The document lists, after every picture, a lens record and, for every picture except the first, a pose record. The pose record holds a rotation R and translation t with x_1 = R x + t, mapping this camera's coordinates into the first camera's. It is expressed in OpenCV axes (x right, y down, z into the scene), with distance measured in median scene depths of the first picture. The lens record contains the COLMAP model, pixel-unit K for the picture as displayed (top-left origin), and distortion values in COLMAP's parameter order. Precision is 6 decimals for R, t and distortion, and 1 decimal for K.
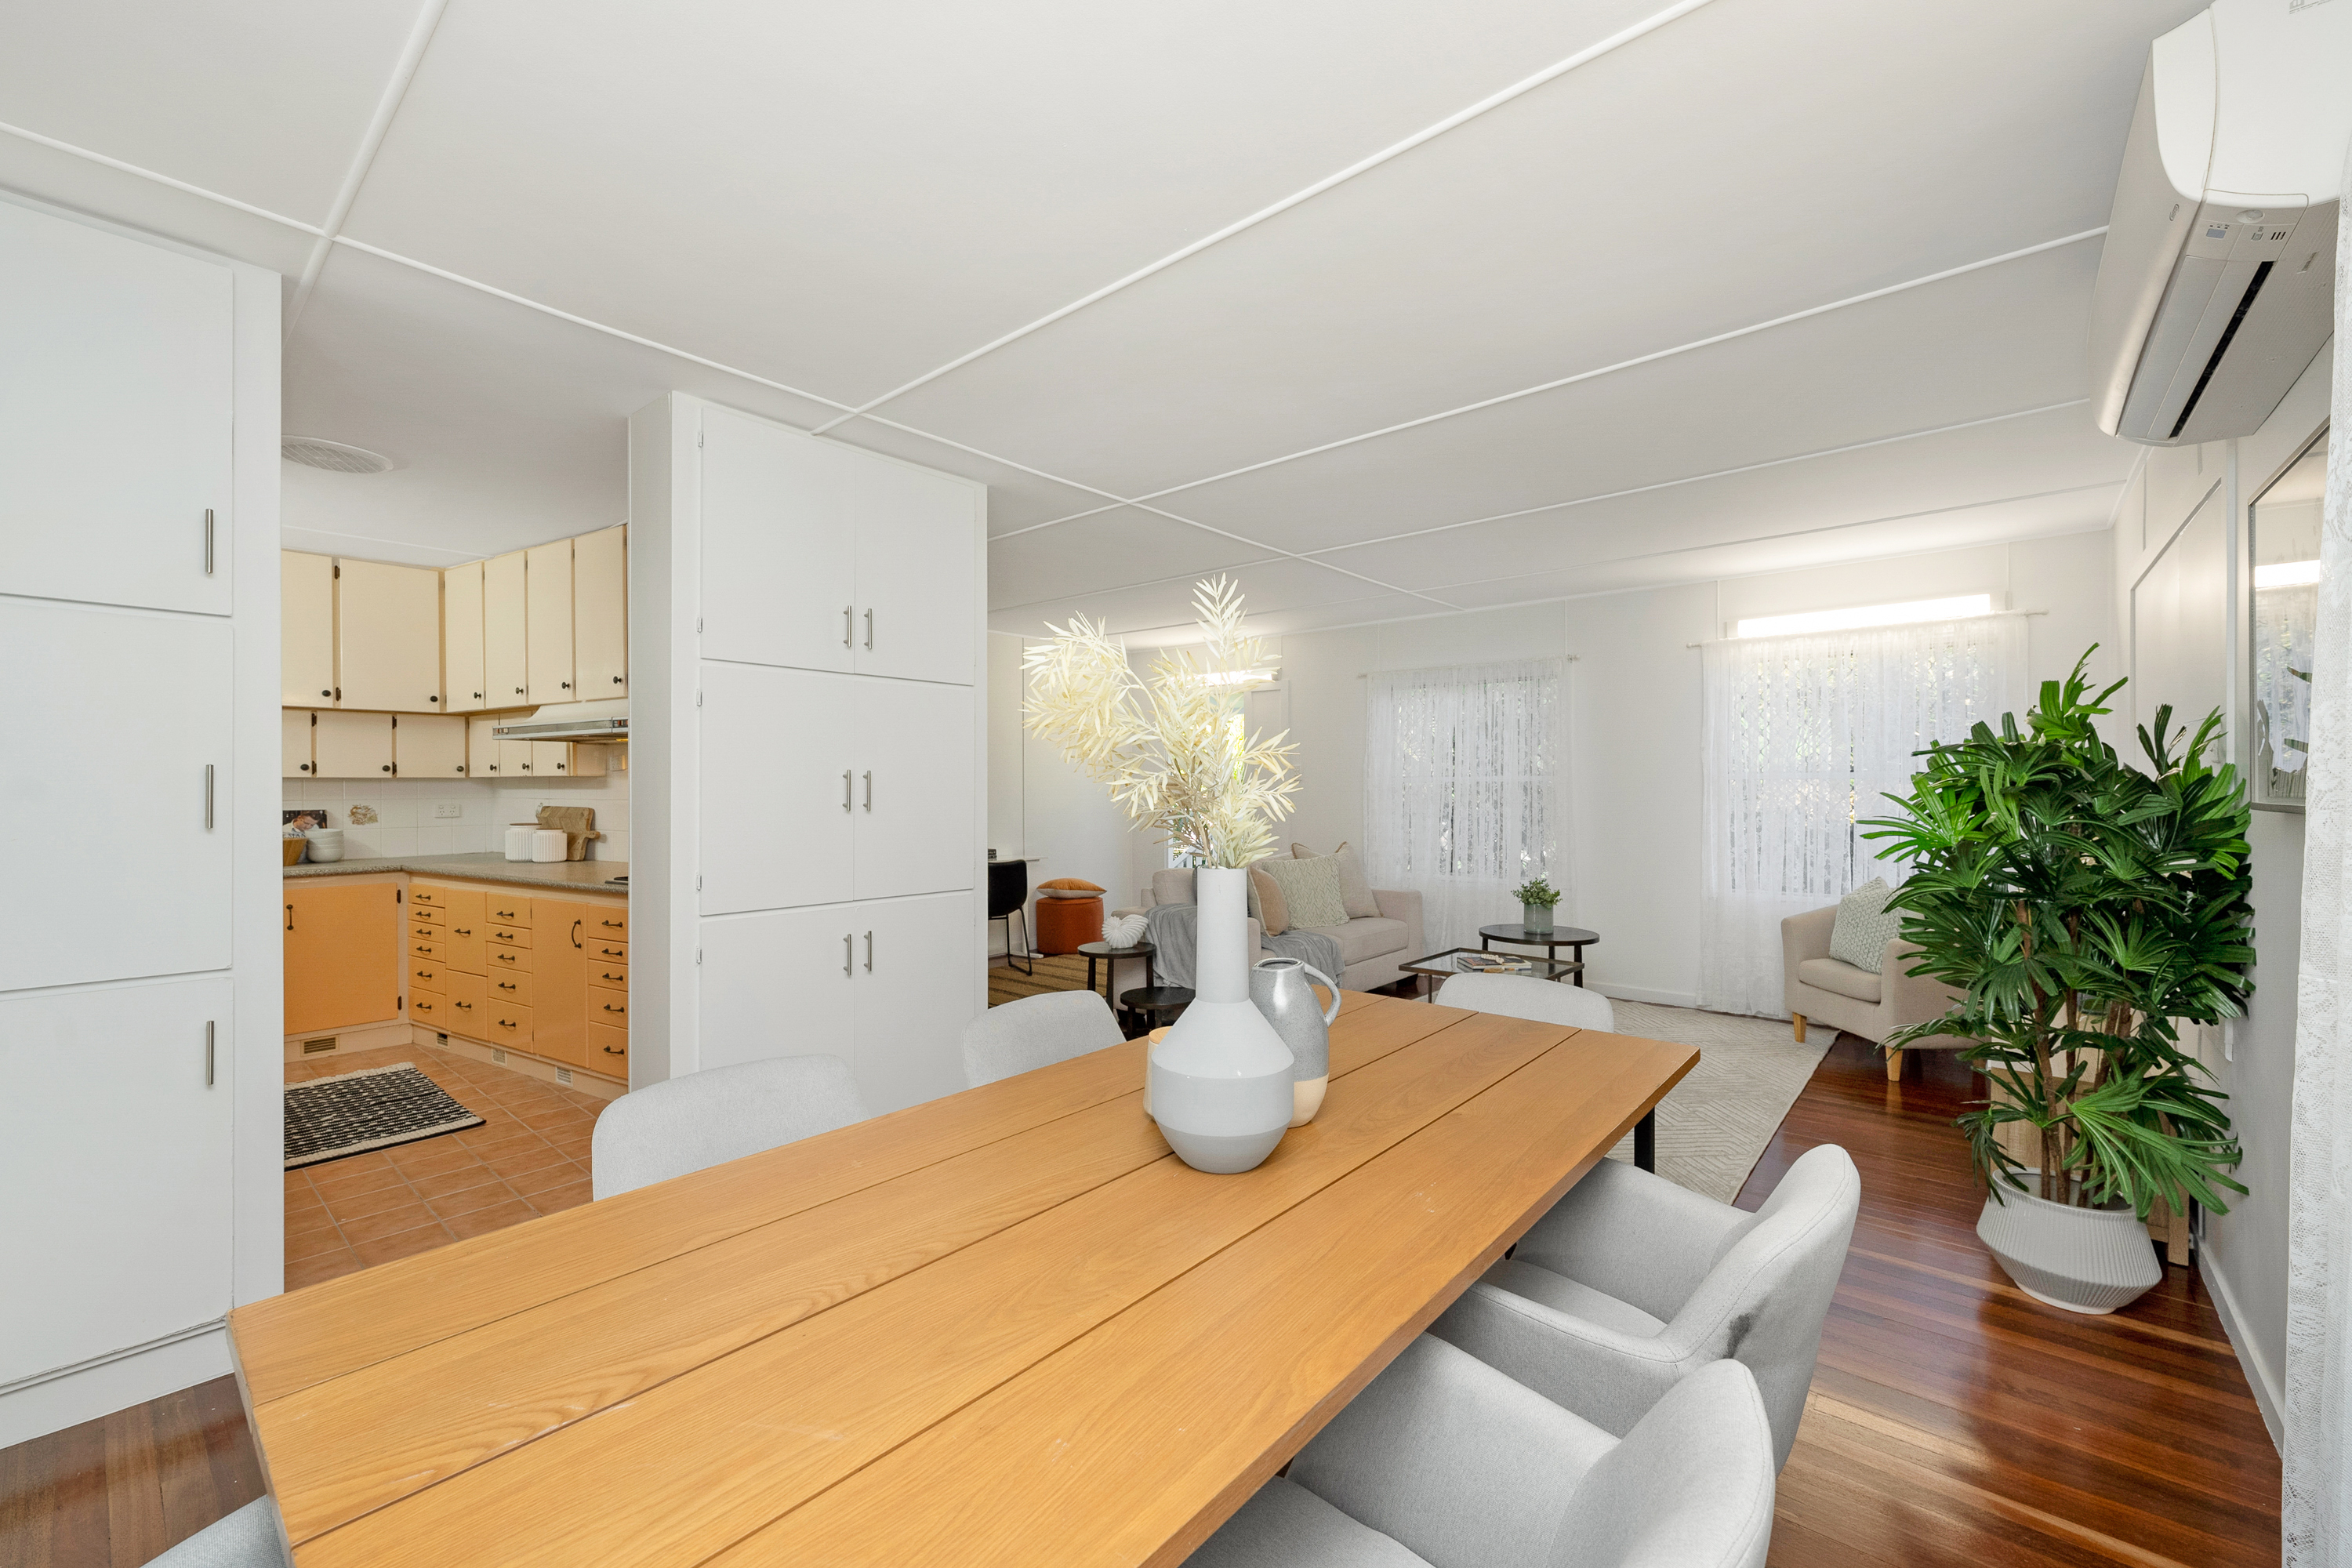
lens RADIAL K [[896.4, 0, 1158.0], [0, 896.4, 780.3], [0, 0, 1]] dist [-0.007966, -0.000008]
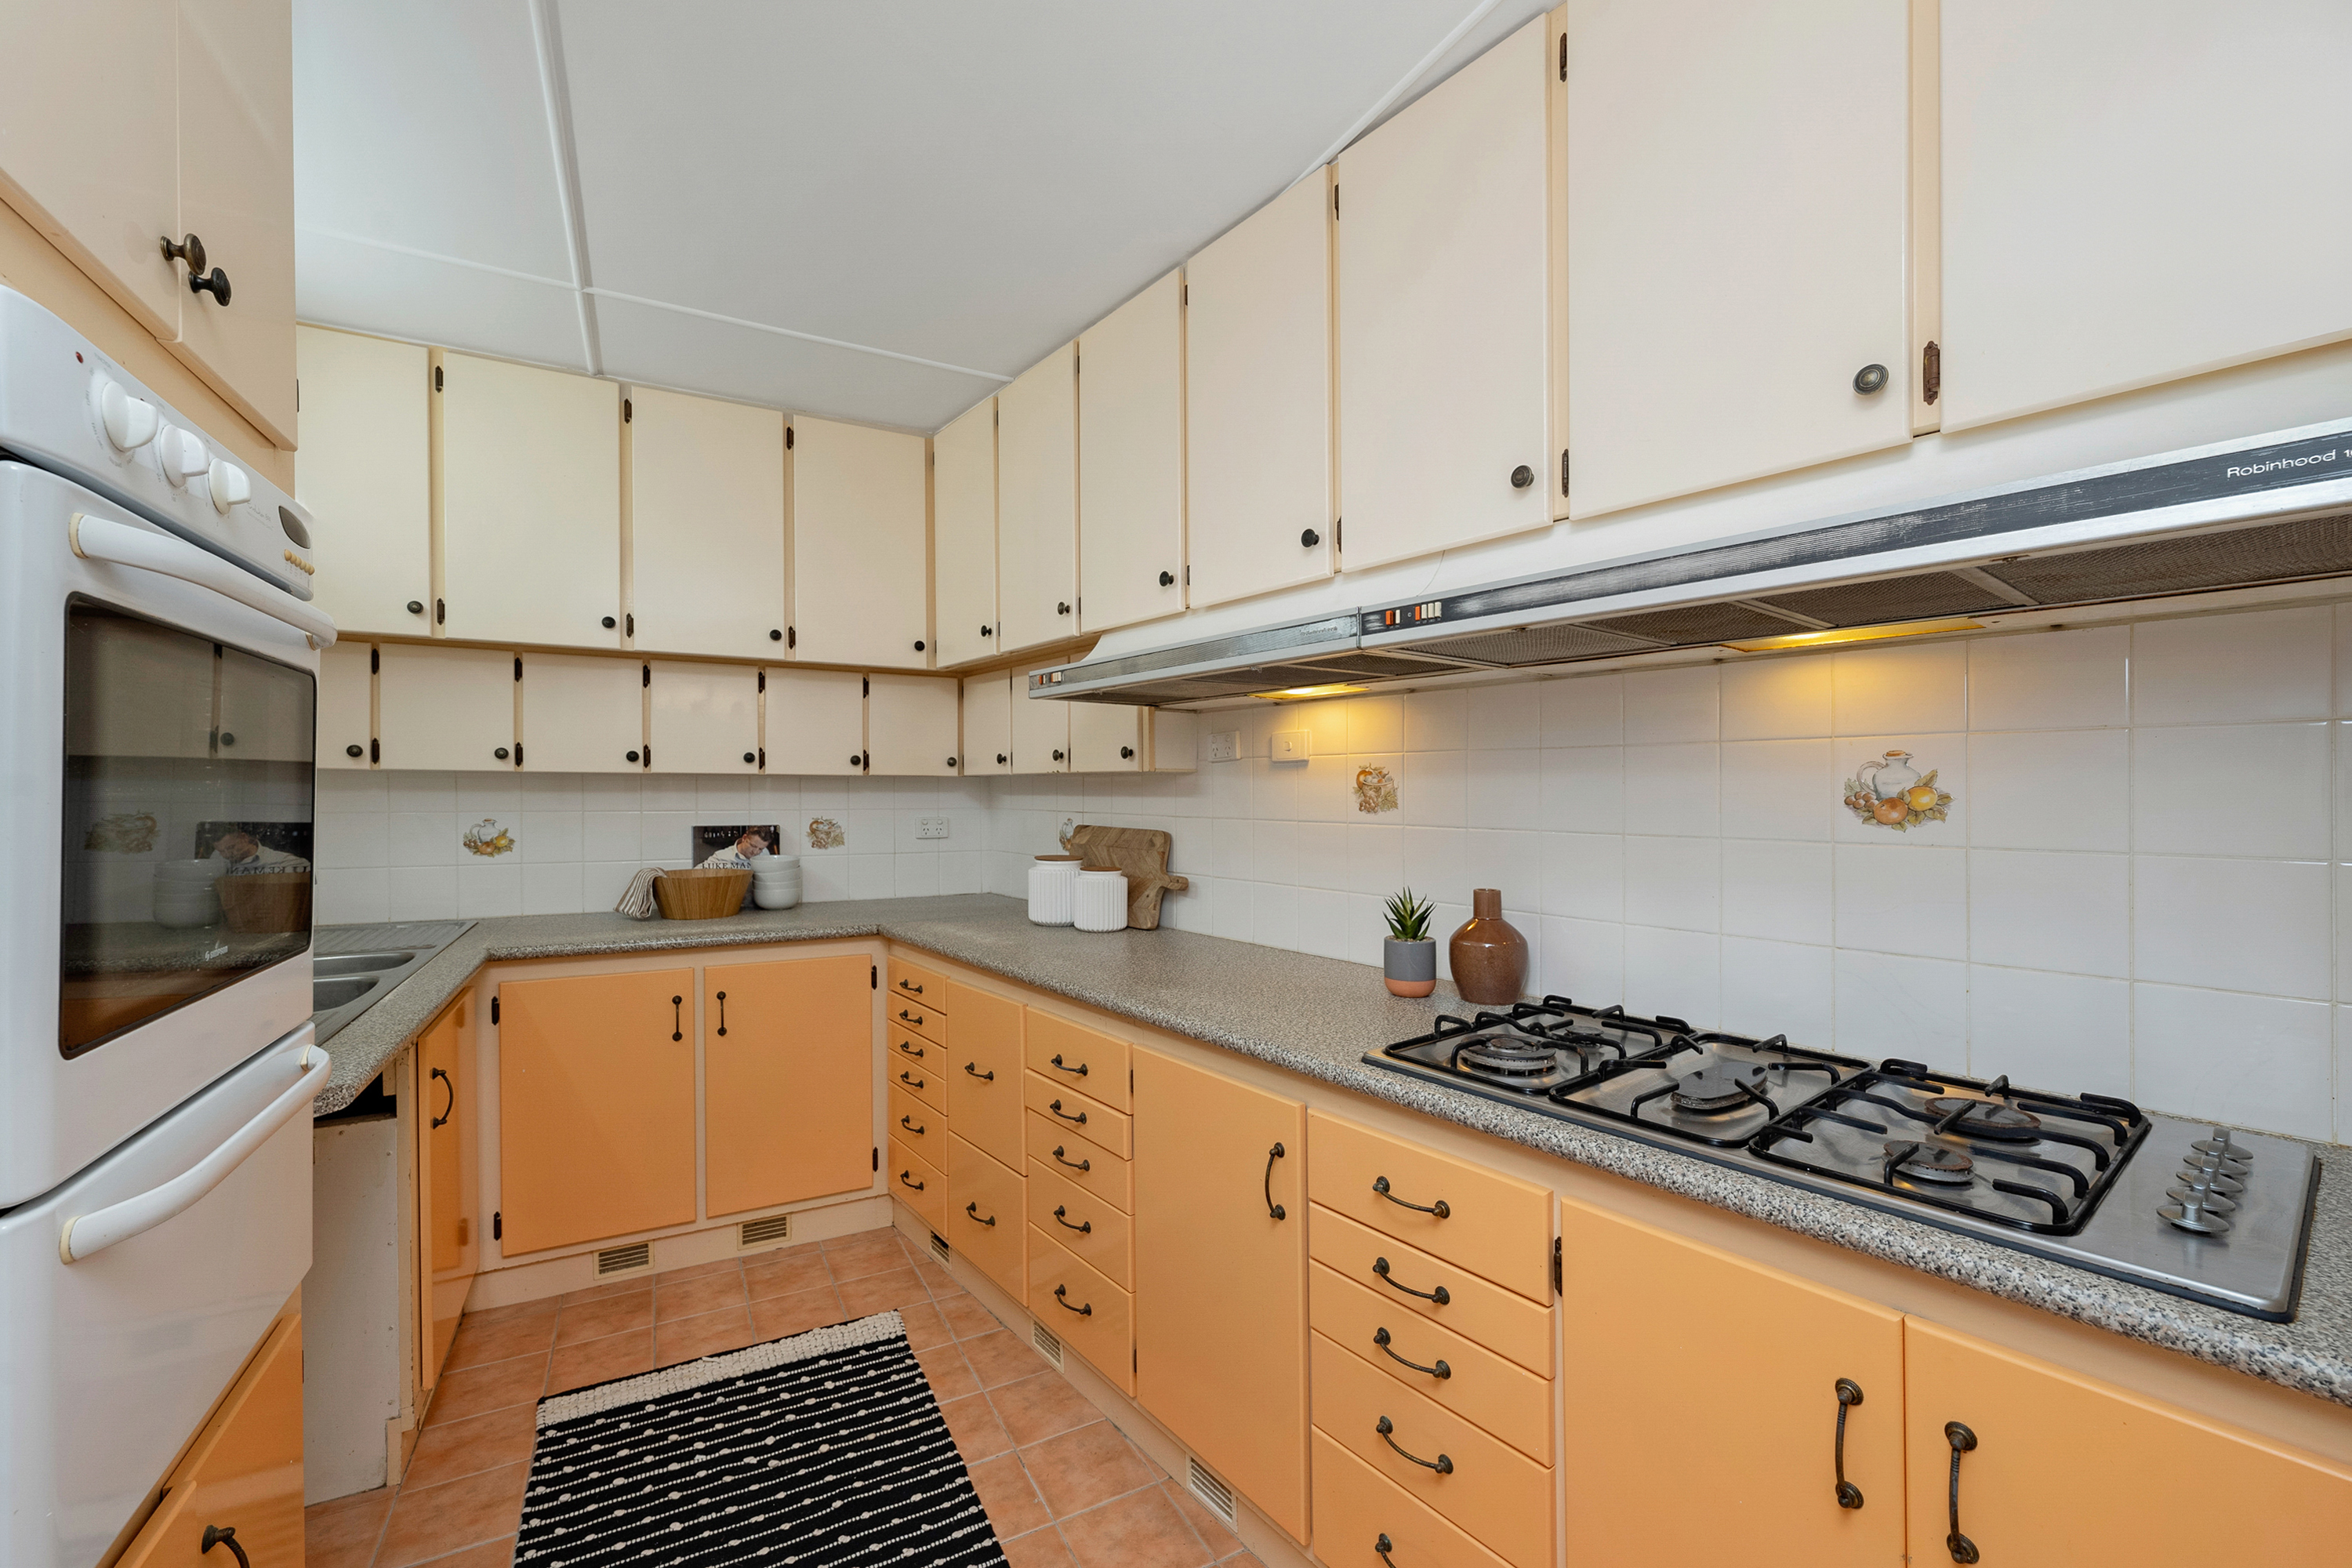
lens RADIAL K [[896.4, 0, 1187.4], [0, 896.4, 801.4], [0, 0, 1]] dist [-0.007966, -0.000008]
pose [[0.938324, 0.011608, -0.345563, -0.445084], [-0.006531, 0.999853, 0.015852, 0.004197], [0.345696, -0.012618, 0.938262, 0.507460]]
